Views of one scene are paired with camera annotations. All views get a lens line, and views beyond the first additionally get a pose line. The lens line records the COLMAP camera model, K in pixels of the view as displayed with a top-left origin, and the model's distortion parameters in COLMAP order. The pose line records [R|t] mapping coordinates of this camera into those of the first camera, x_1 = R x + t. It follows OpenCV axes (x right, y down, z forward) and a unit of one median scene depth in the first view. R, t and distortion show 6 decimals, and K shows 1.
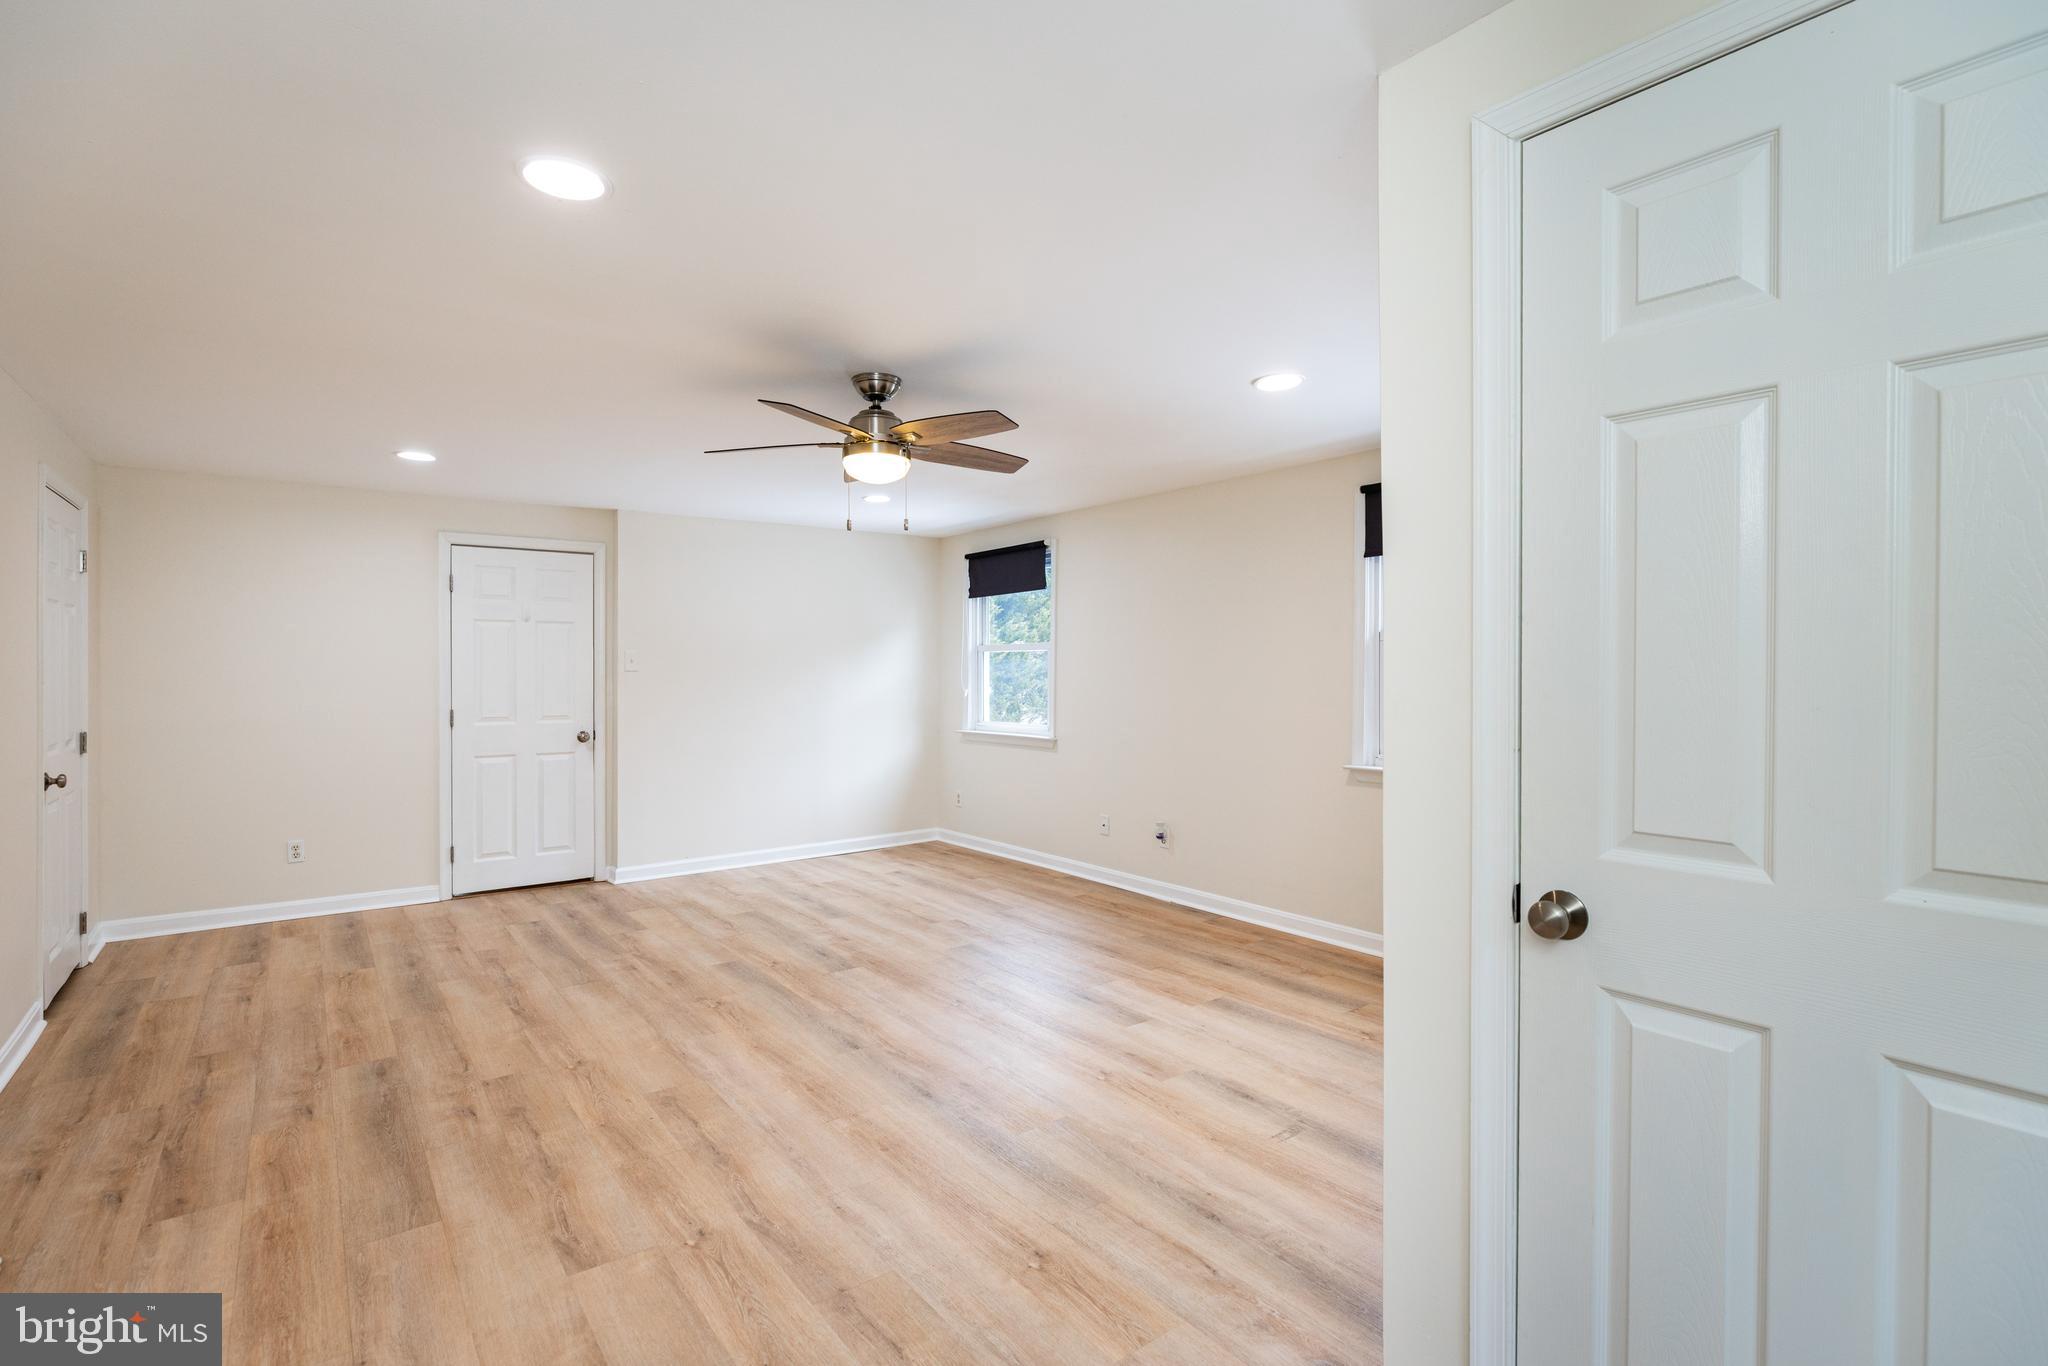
lens RADIAL K [[992.9, 0, 1024.5], [0, 992.9, 676.8], [0, 0, 1]] dist [0.000112, 0.000247]
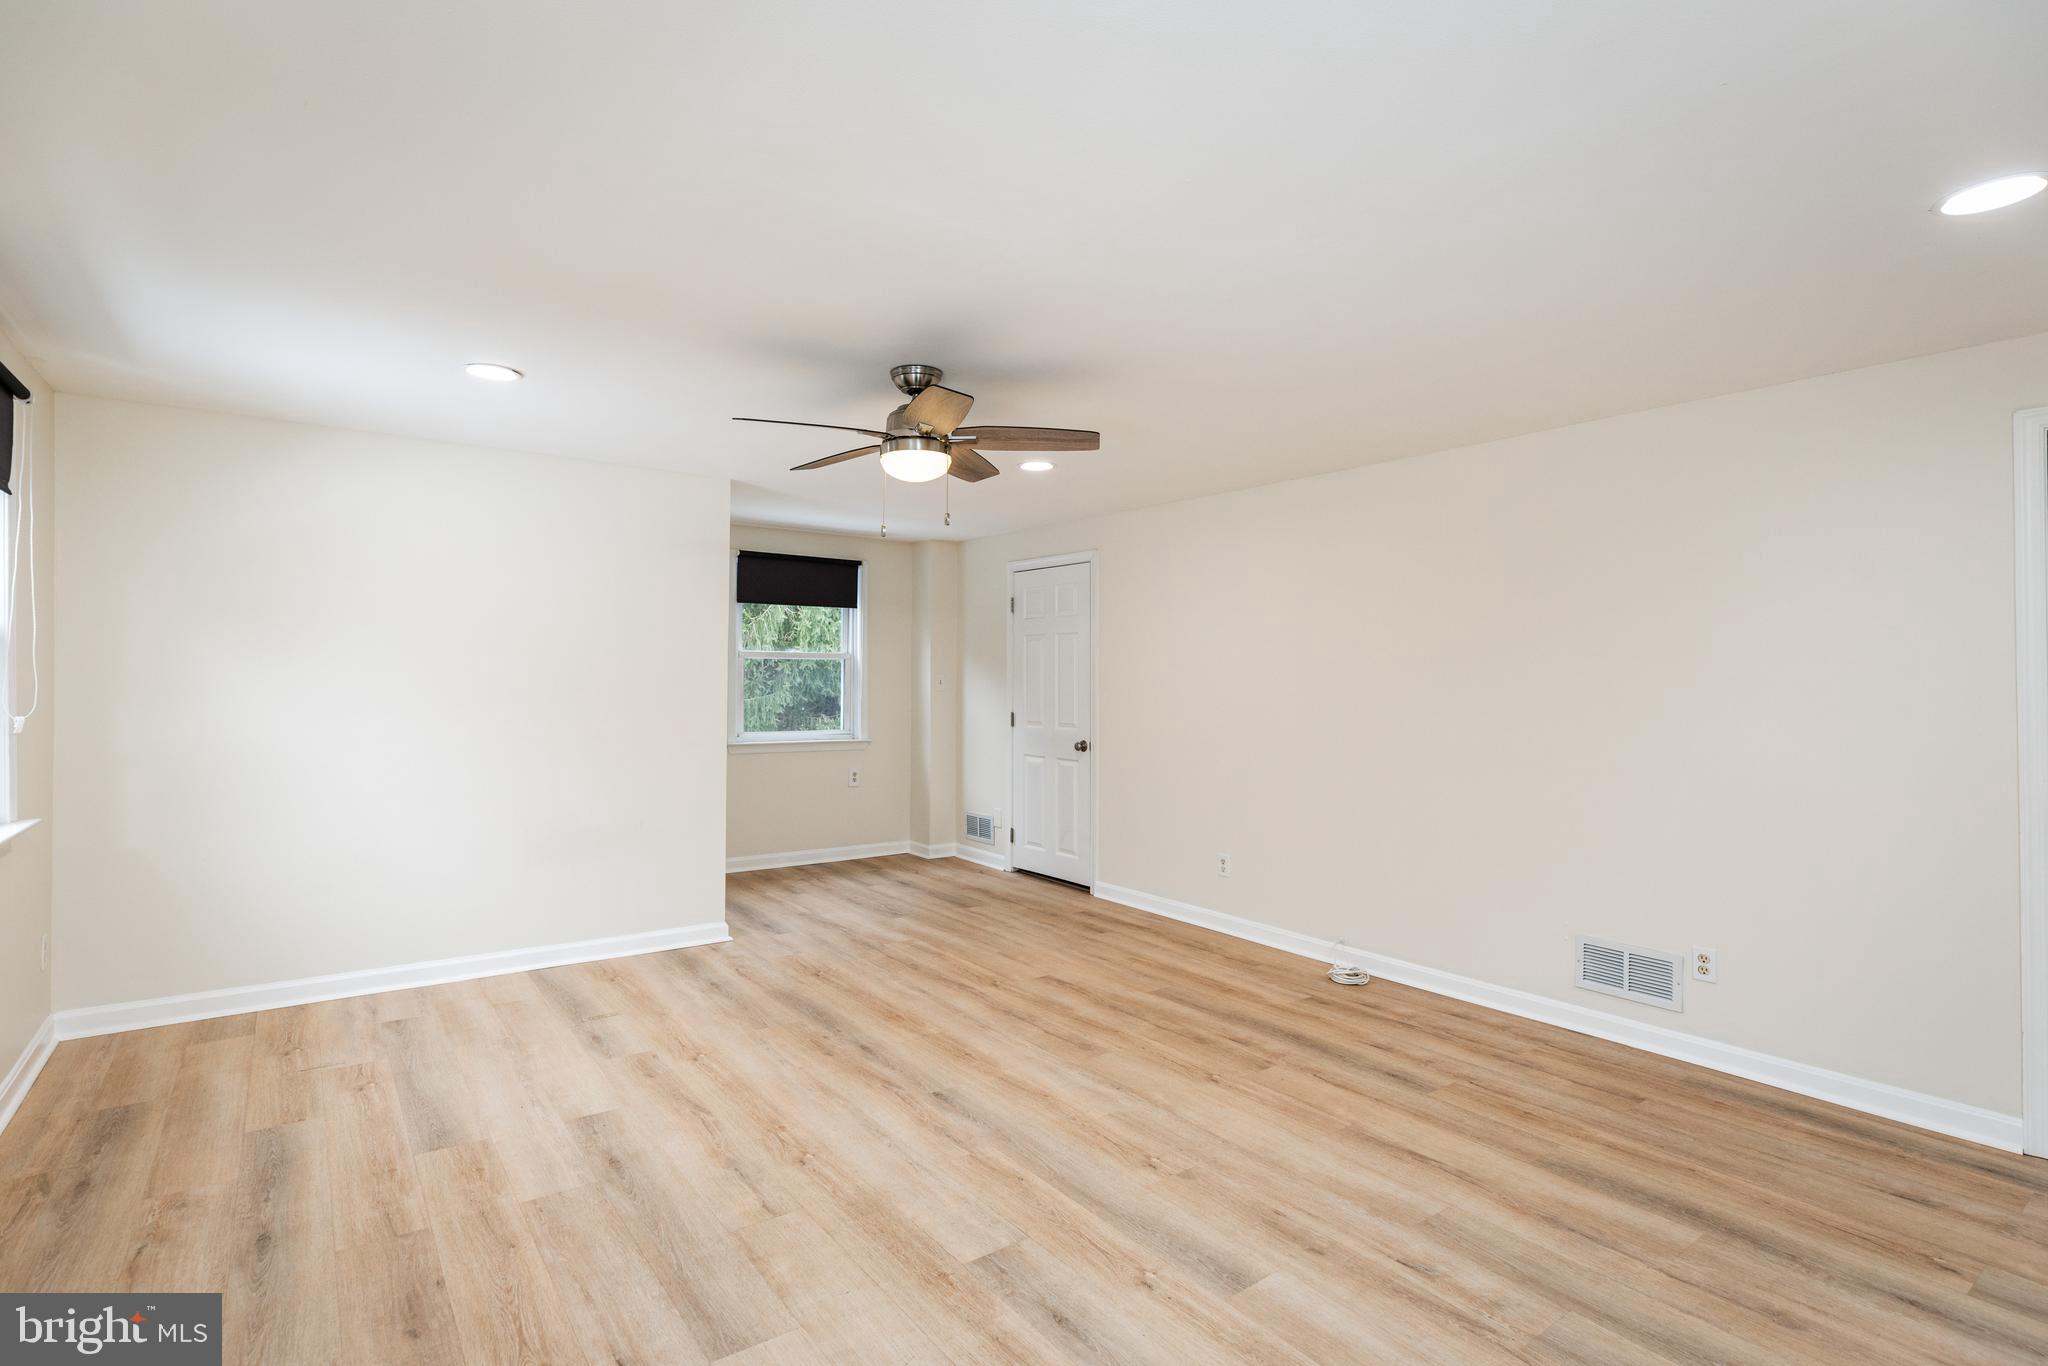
lens RADIAL K [[992.9, 0, 1024.5], [0, 992.9, 676.8], [0, 0, 1]] dist [0.000112, 0.000247]
pose [[-0.999929, -0.003756, -0.011288, -0.263662], [-0.003787, 0.999989, 0.002778, -0.014064], [0.011278, 0.002821, -0.999932, 2.108344]]
